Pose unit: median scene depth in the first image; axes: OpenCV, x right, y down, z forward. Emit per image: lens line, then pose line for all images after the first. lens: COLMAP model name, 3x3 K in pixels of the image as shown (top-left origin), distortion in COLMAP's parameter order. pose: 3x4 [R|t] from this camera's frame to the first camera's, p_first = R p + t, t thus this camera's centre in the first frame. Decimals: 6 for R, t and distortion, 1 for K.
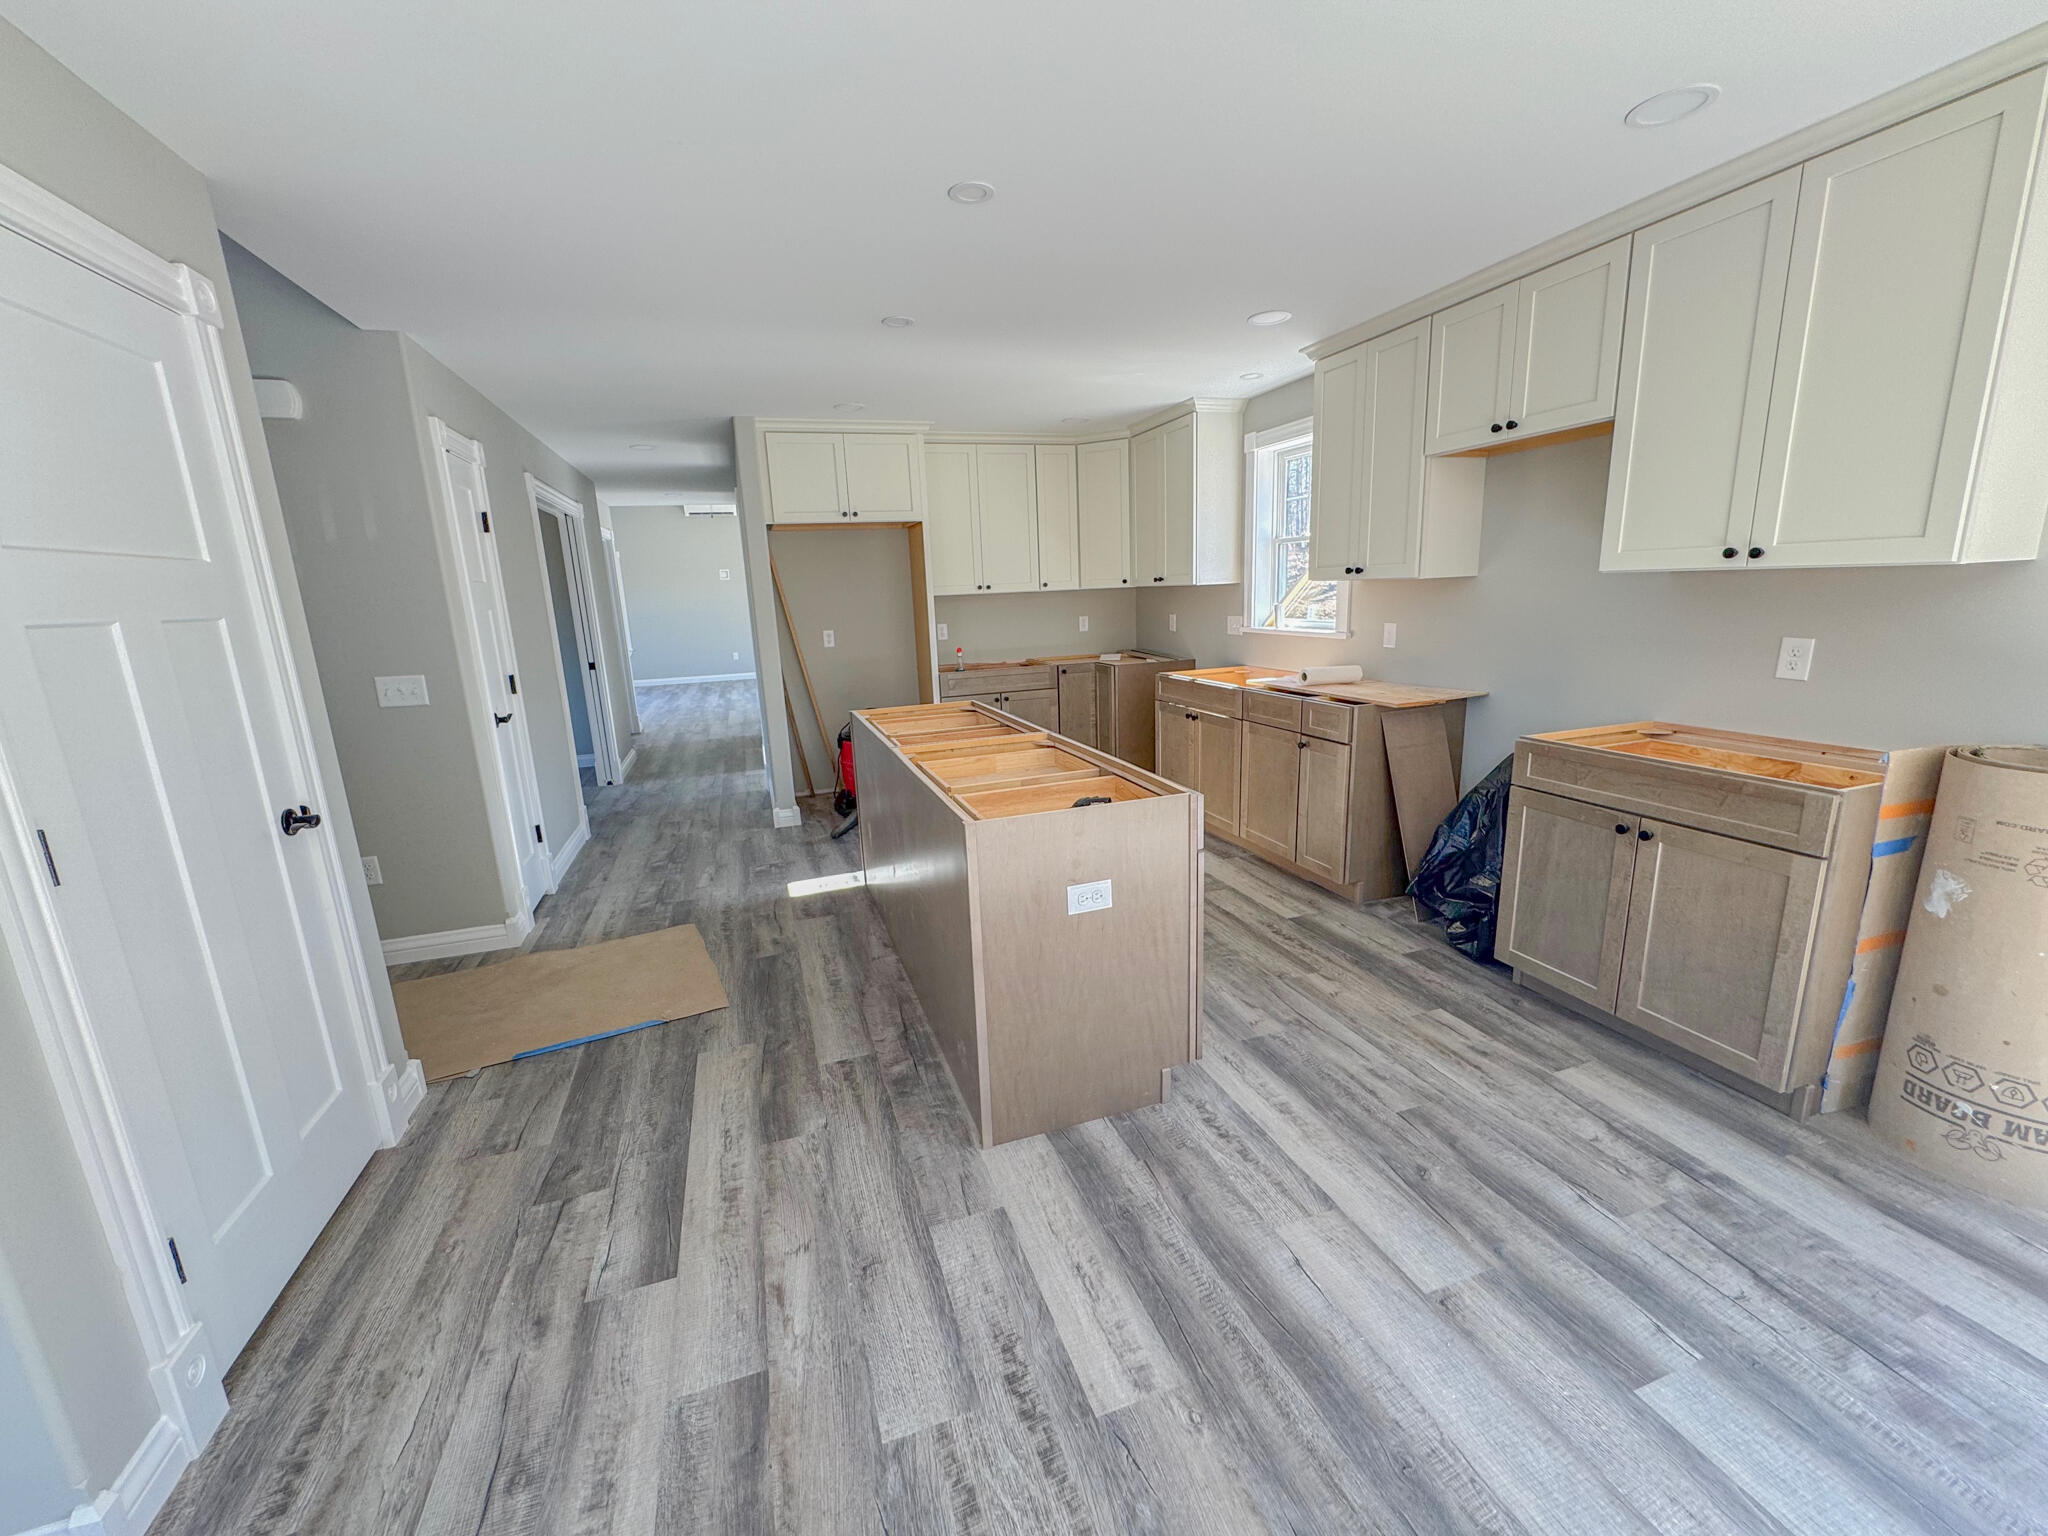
lens RADIAL K [[815.2, 0, 1021.2], [0, 815.2, 772.1], [0, 0, 1]] dist [-0.002945, 0.000379]
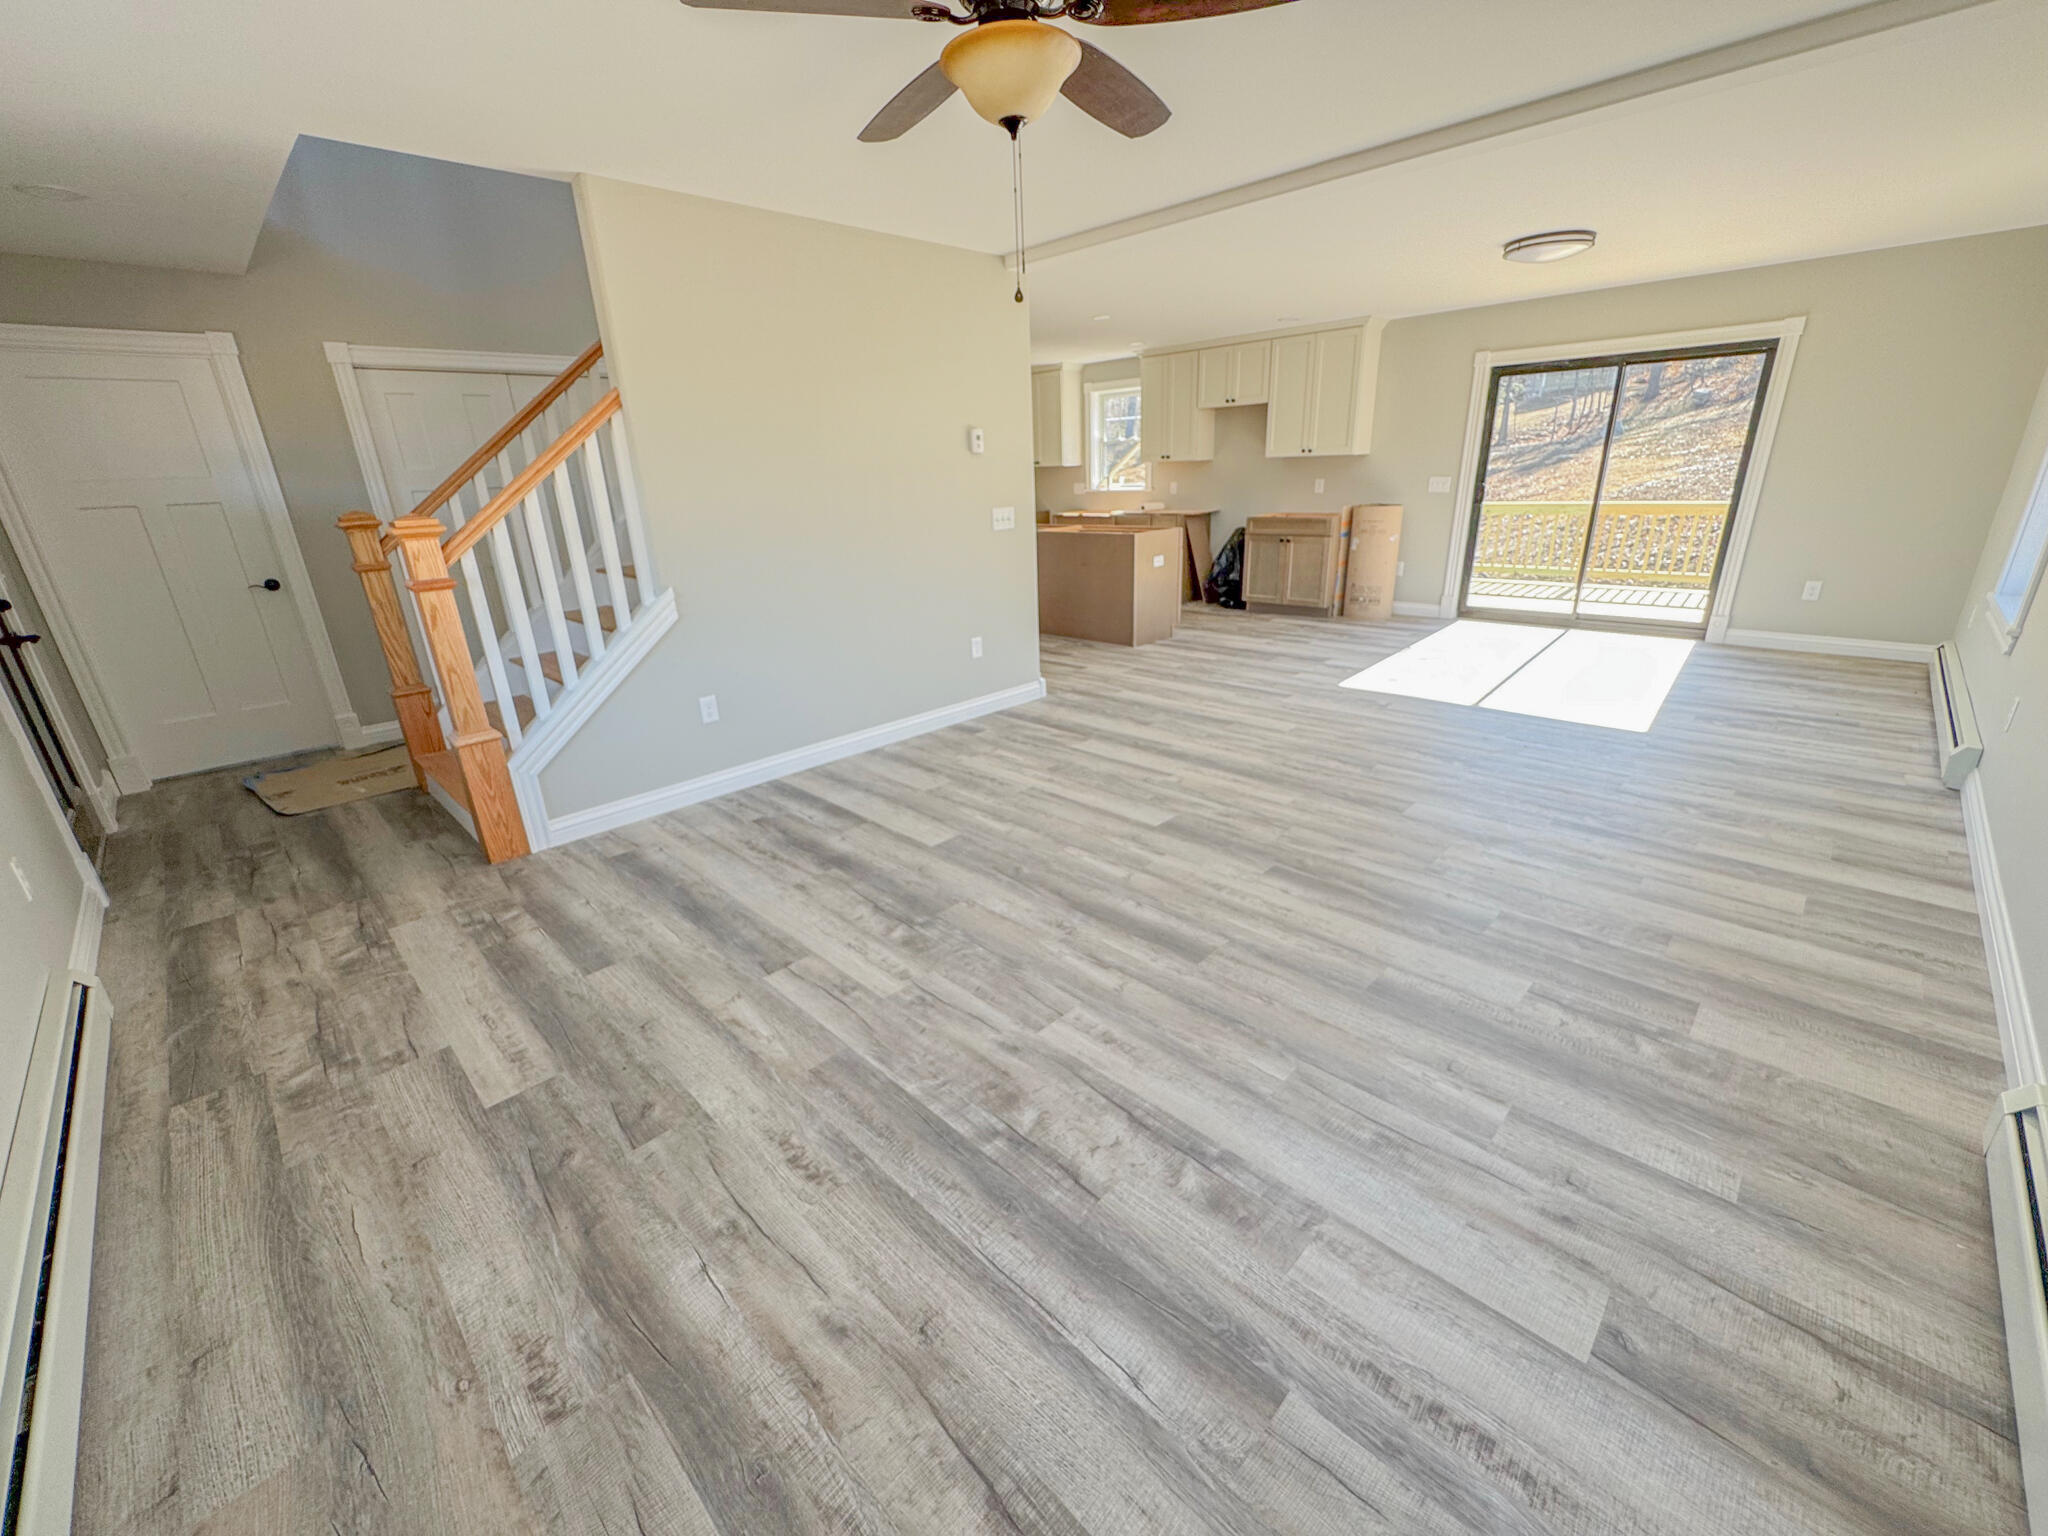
lens RADIAL K [[815.2, 0, 1031.3], [0, 815.2, 759.2], [0, 0, 1]] dist [-0.002945, 0.000379]
pose [[0.891514, -0.143350, 0.429713, -1.811716], [0.100241, 0.987521, 0.121463, 0.479450], [-0.441762, -0.065211, 0.894759, -1.639821]]
